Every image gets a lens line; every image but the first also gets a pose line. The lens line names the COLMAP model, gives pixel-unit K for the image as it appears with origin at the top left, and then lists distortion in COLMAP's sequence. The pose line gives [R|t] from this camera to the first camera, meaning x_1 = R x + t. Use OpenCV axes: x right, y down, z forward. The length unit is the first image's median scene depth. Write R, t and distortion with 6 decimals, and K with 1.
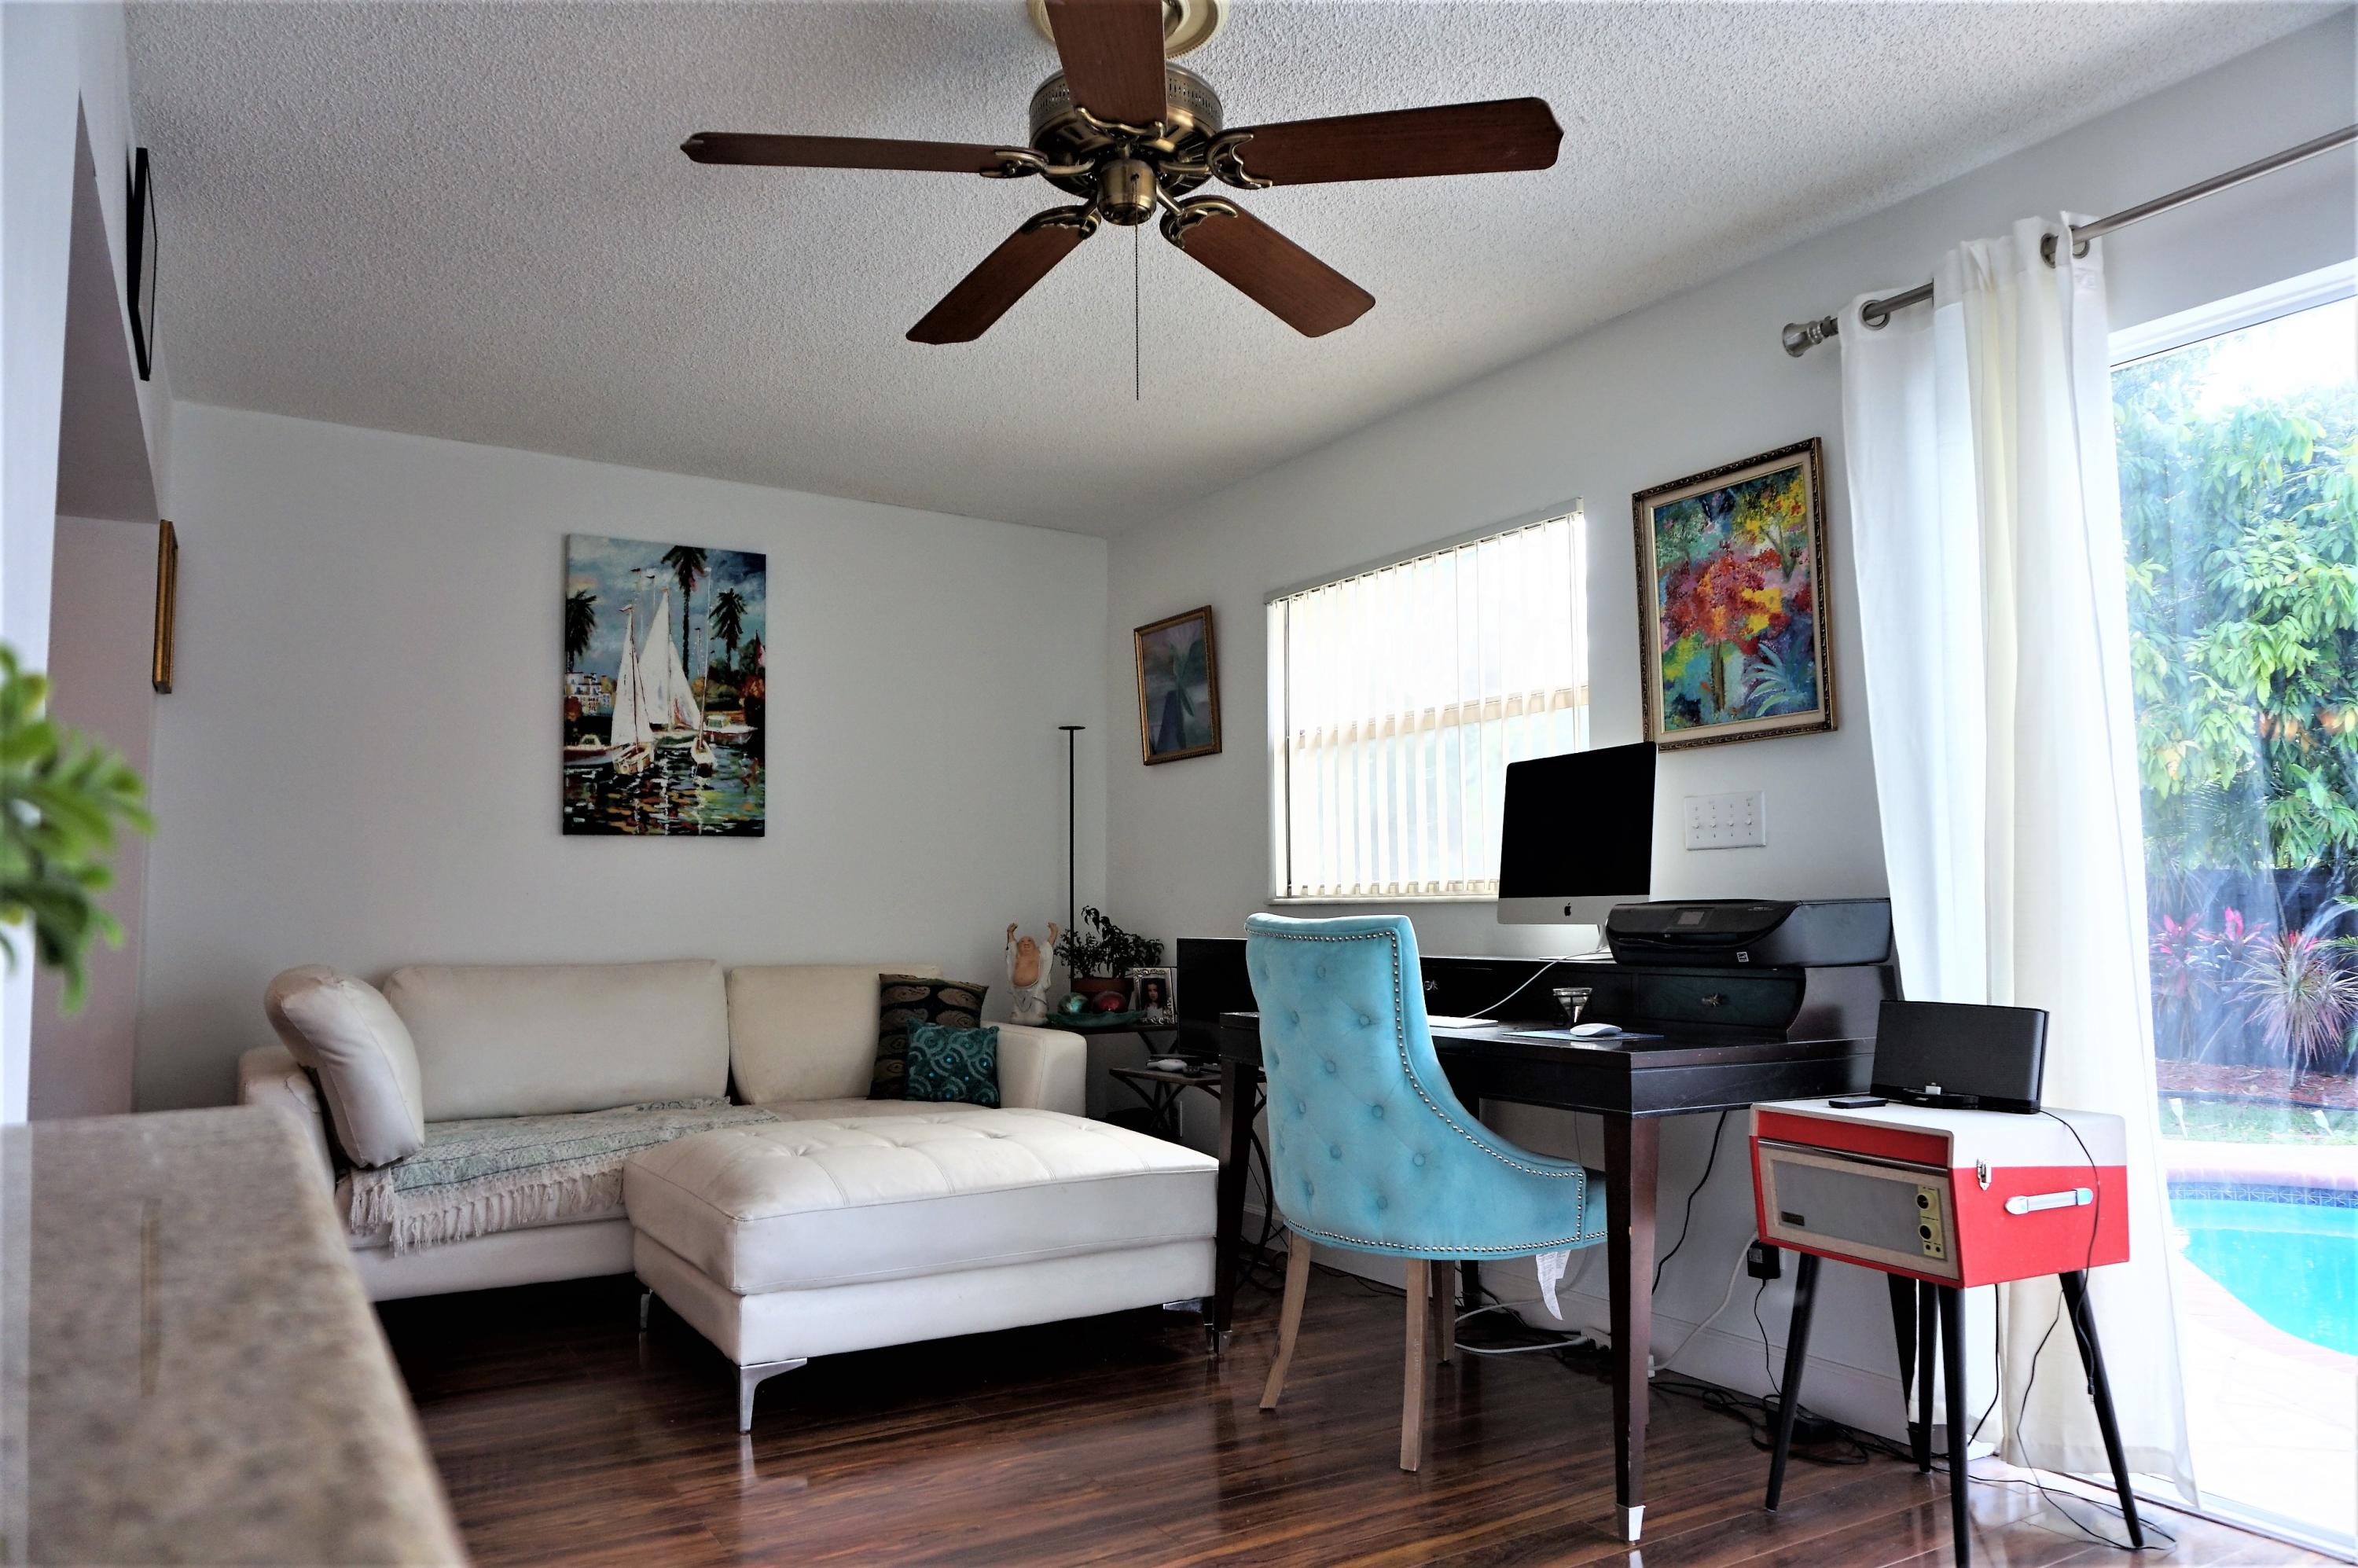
lens RADIAL K [[1599.4, 0, 1179.0], [0, 1599.4, 784.0], [0, 0, 1]] dist [-0.044542, 0.003314]
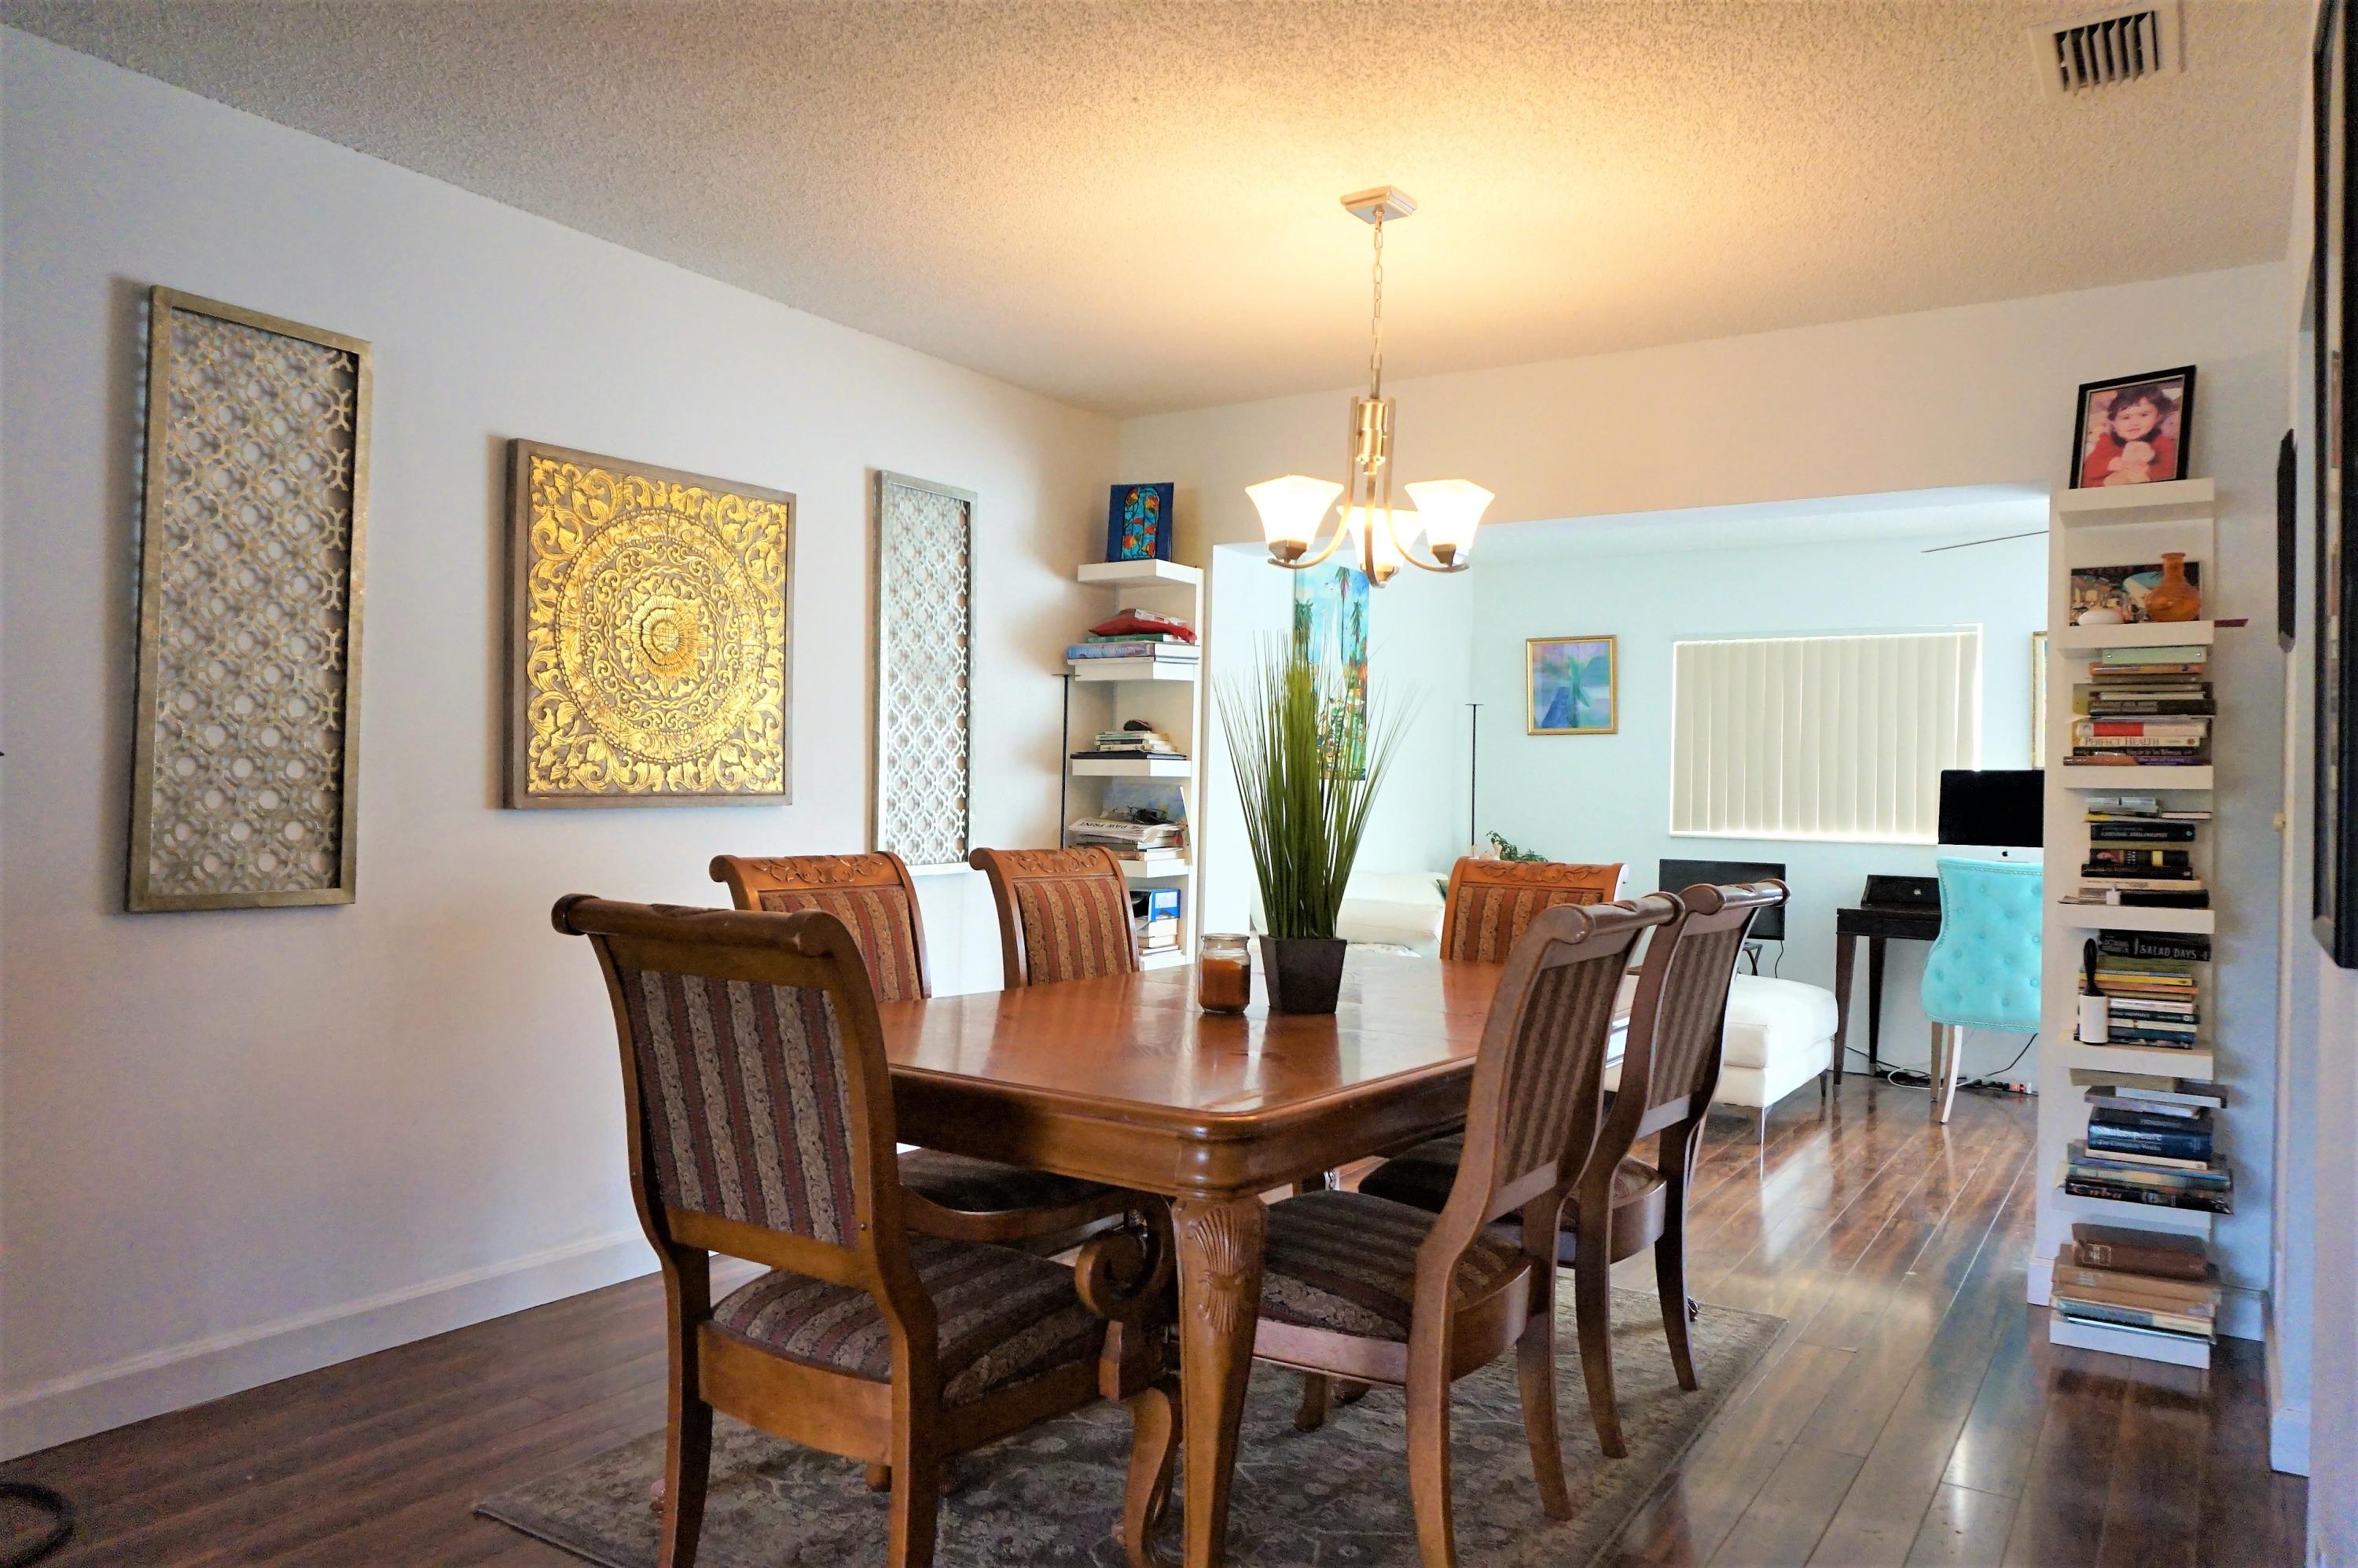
lens RADIAL K [[1599.4, 0, 1179.0], [0, 1599.4, 784.0], [0, 0, 1]] dist [-0.044542, 0.003314]
pose [[0.899070, 0.030564, 0.436736, -1.049559], [-0.065871, 0.995648, 0.065925, -0.046613], [-0.432820, -0.088040, 0.897171, -0.180577]]
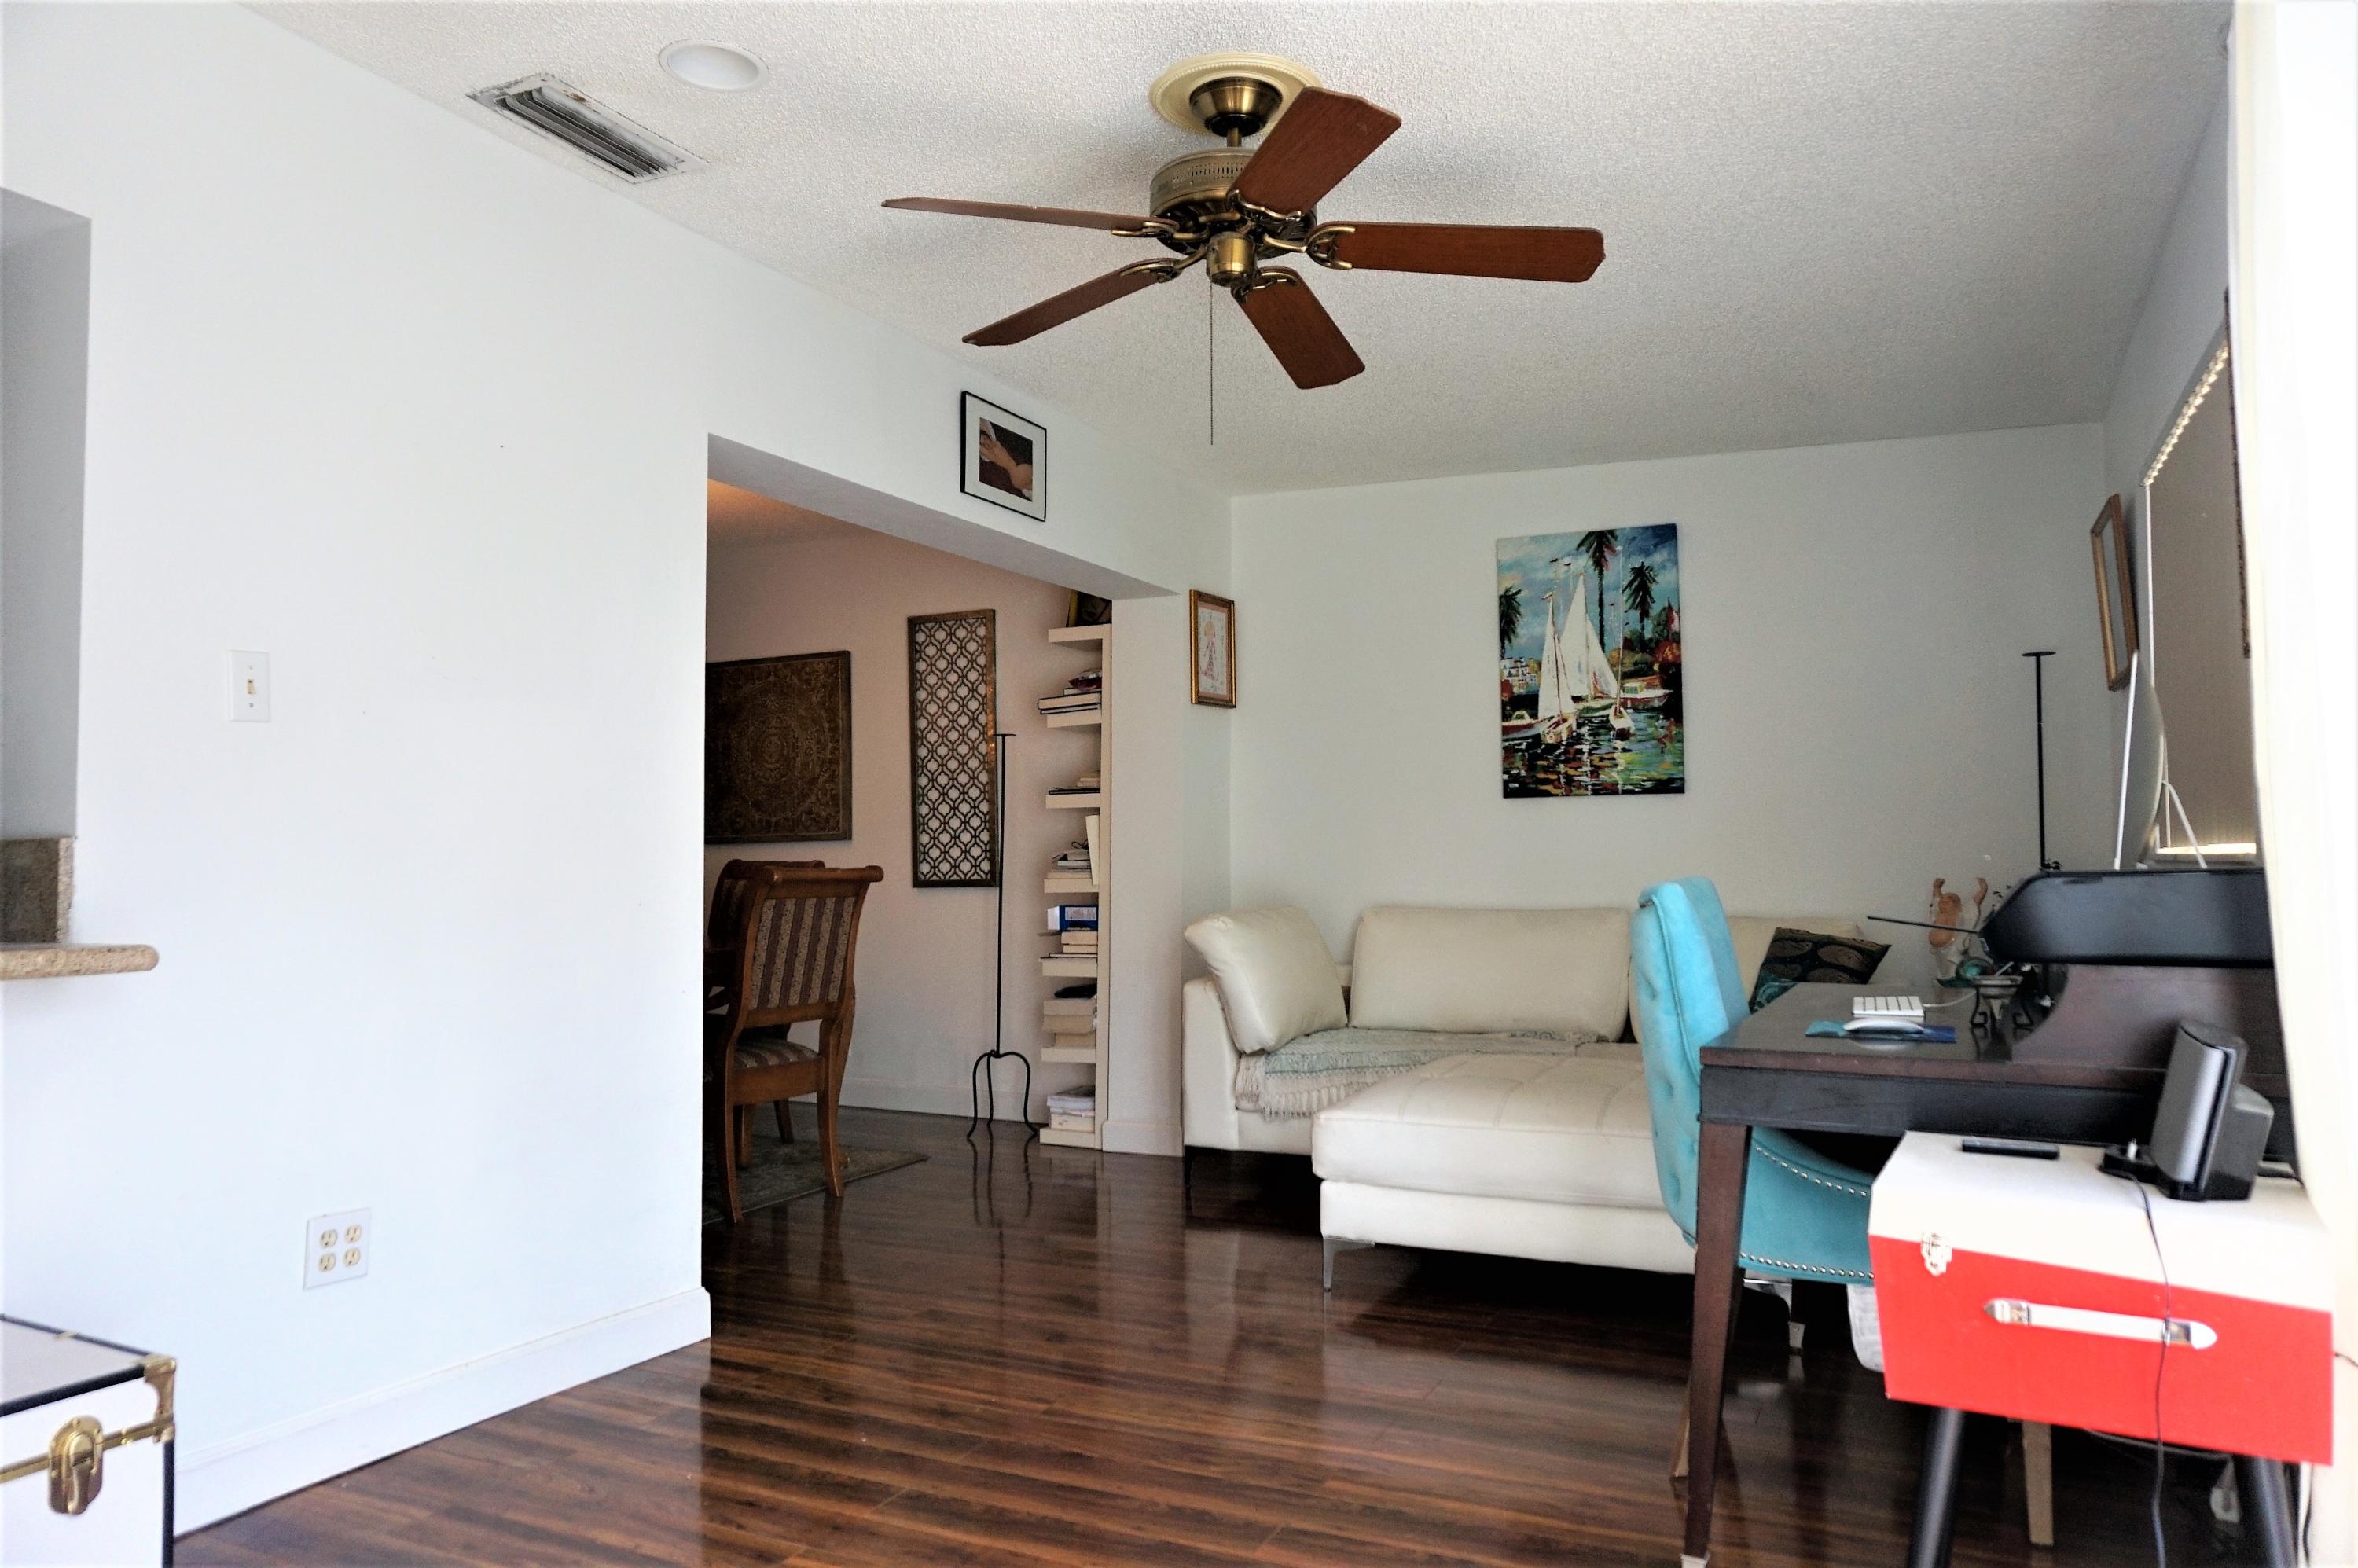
lens RADIAL K [[1599.4, 0, 1179.0], [0, 1599.4, 784.0], [0, 0, 1]] dist [-0.044542, 0.003314]
pose [[0.541449, -0.034395, -0.840030, 0.458133], [0.065679, 0.997840, 0.001478, 0.003791], [0.838164, -0.055972, 0.542538, 0.159356]]
